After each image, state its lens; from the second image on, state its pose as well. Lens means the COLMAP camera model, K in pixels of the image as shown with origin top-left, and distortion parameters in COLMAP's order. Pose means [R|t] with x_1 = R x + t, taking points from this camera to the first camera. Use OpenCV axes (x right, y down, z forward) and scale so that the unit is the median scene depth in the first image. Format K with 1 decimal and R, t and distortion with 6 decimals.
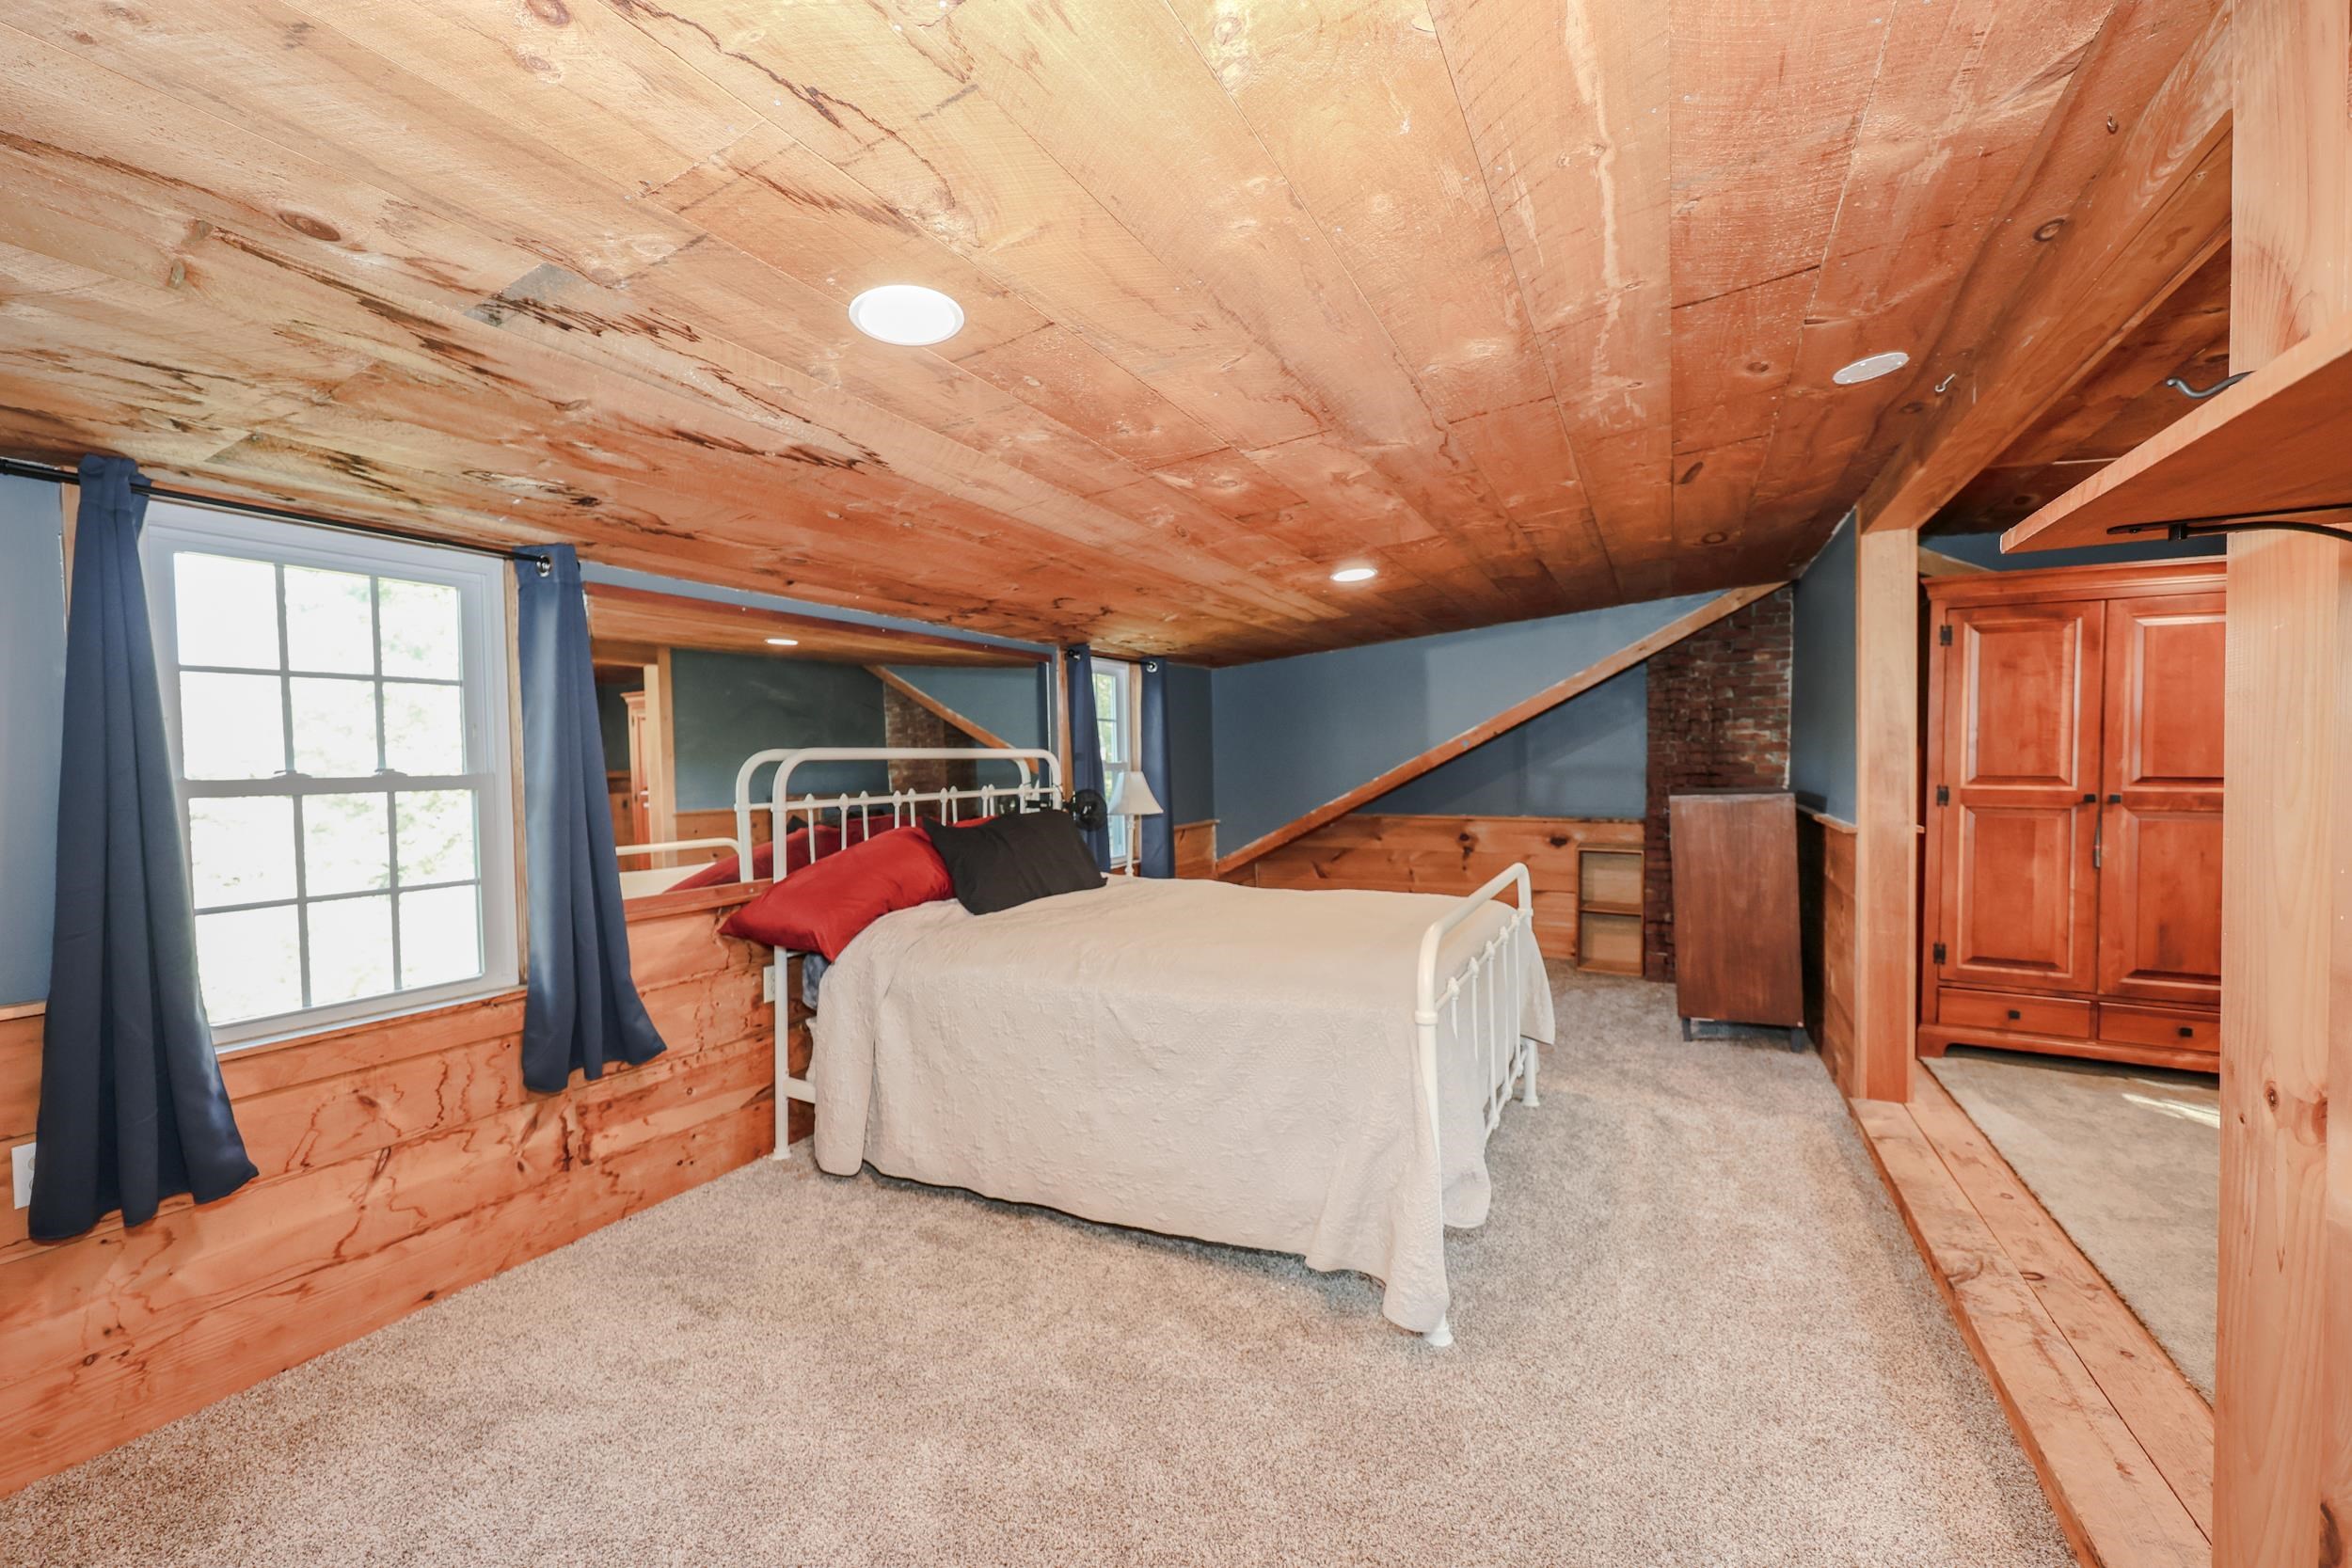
lens RADIAL K [[958.0, 0, 1200.4], [0, 958.0, 788.7], [0, 0, 1]] dist [0.001314, 0.000068]
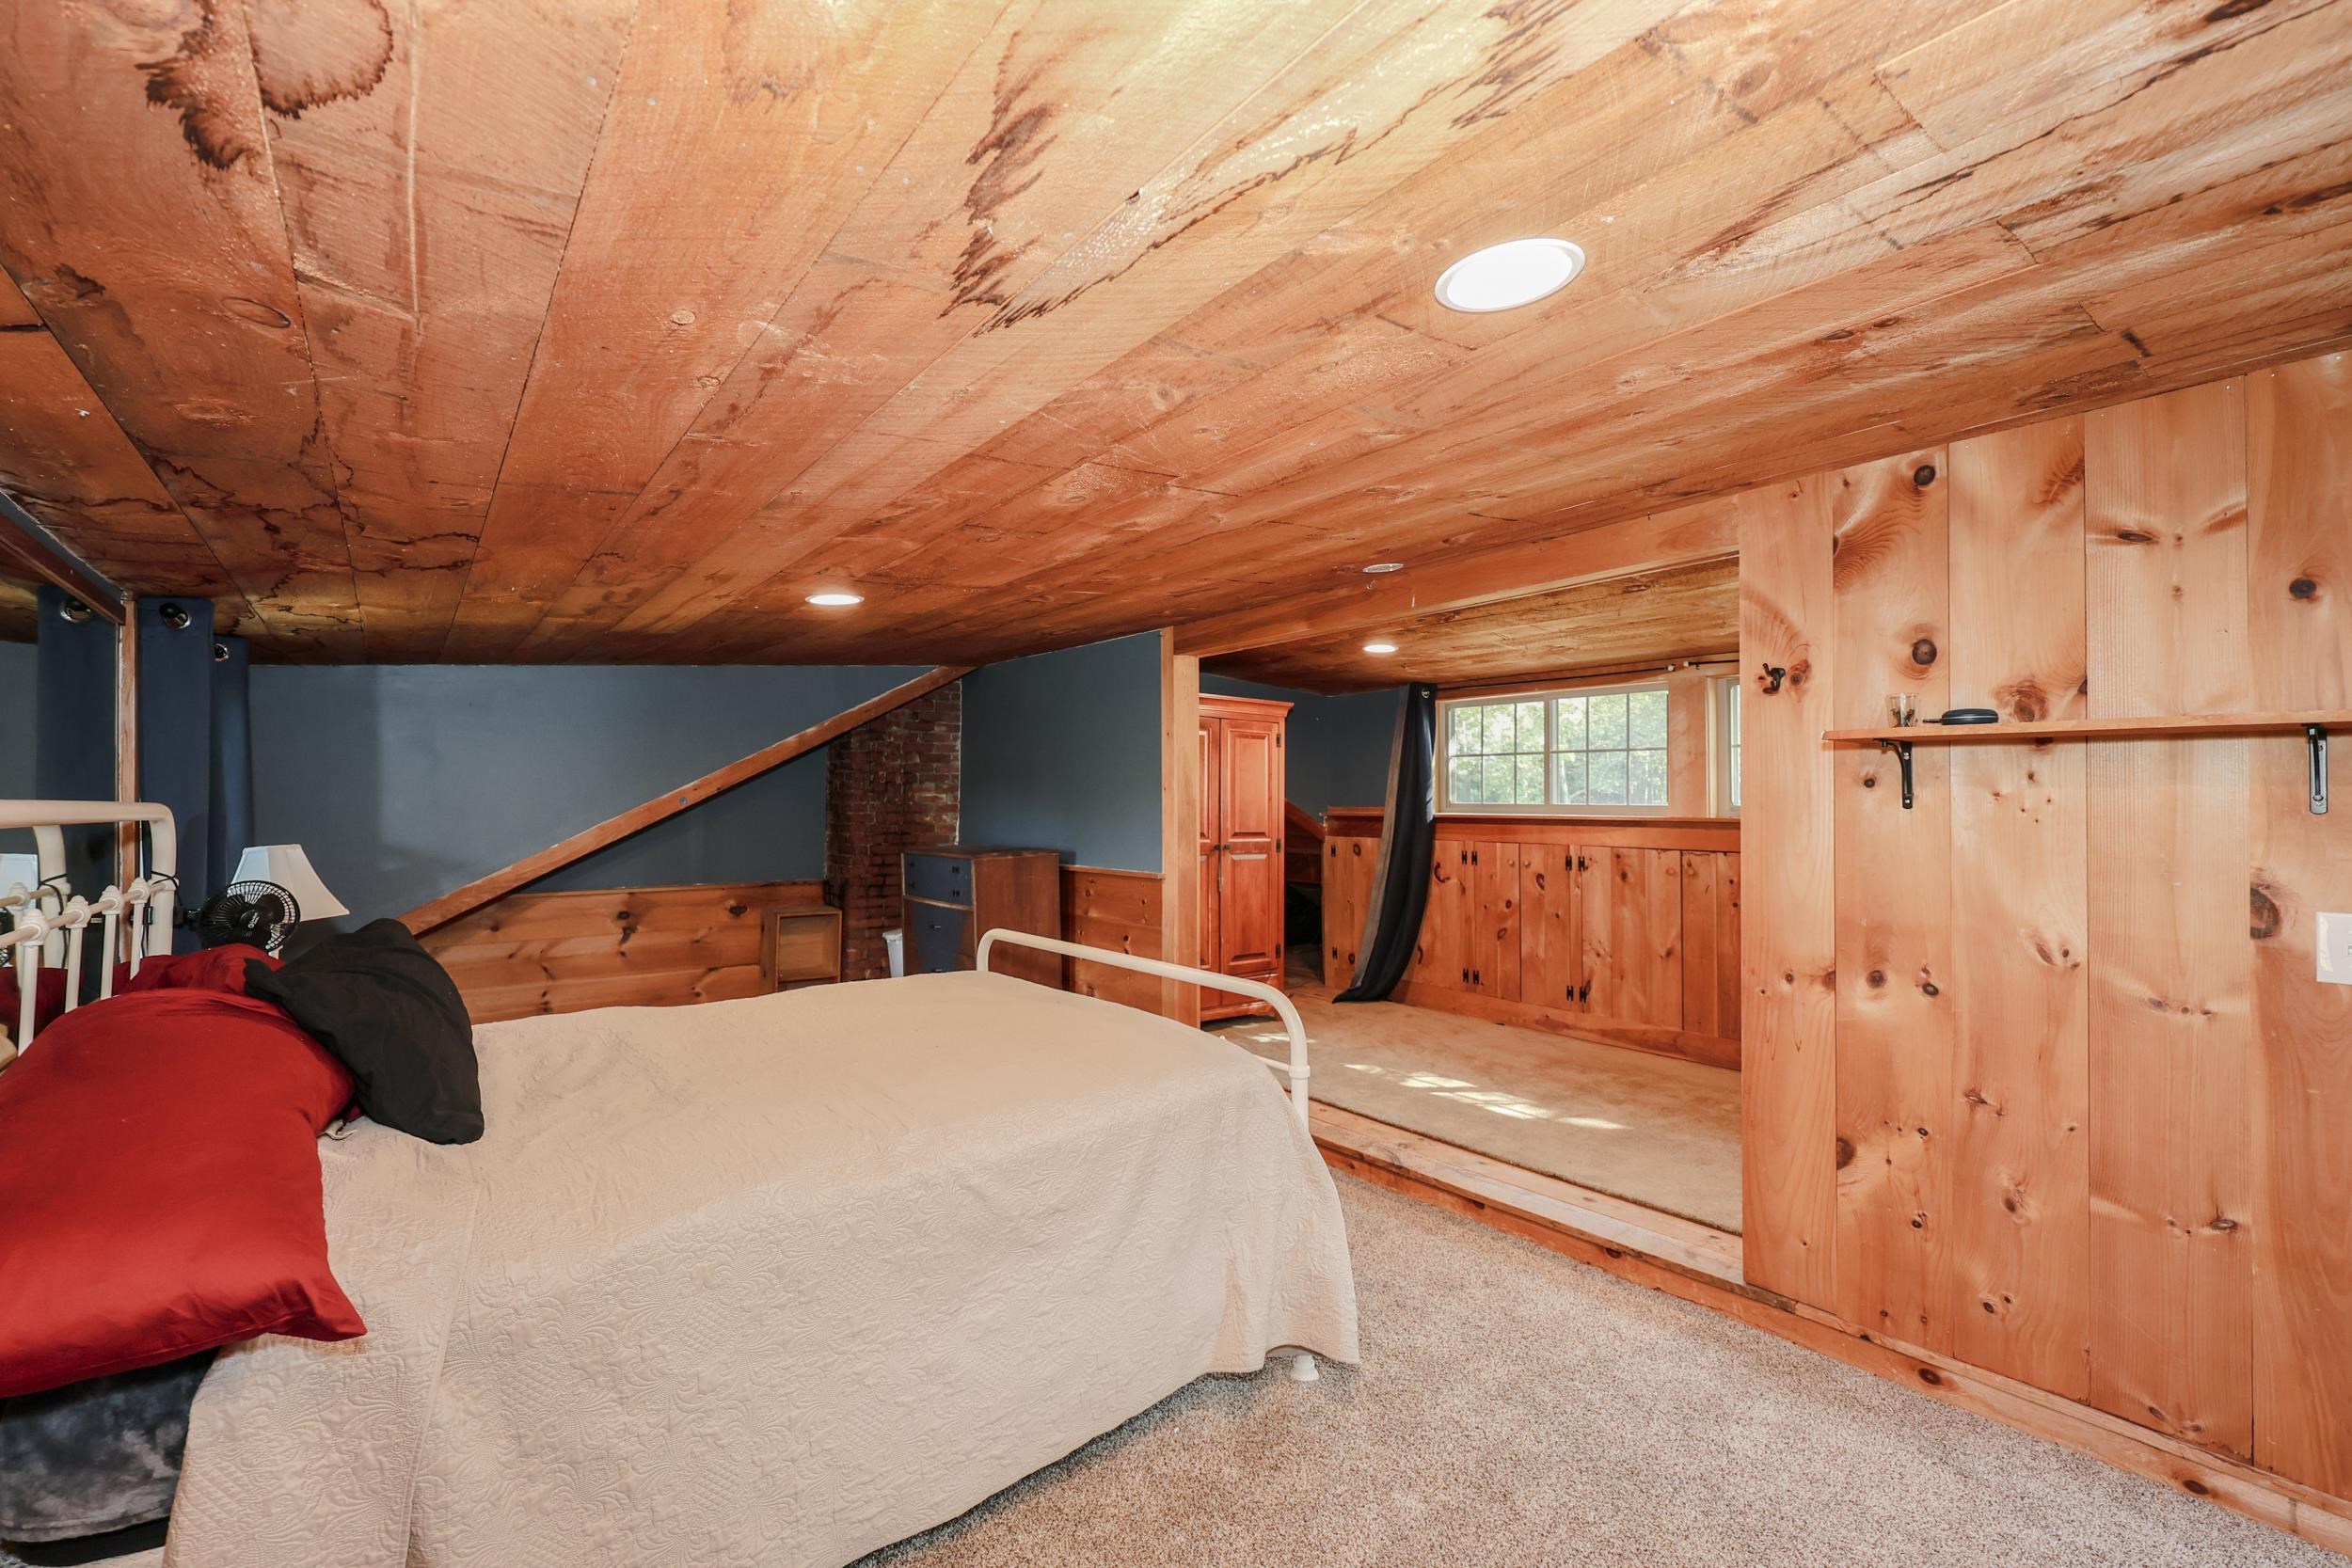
lens RADIAL K [[958.0, 0, 1193.2], [0, 958.0, 789.6], [0, 0, 1]] dist [0.001314, 0.000068]
pose [[0.414454, 0.028049, 0.909638, -0.316254], [0.022631, 0.998898, -0.041112, -0.012467], [-0.909789, 0.037625, 0.413362, 0.262892]]
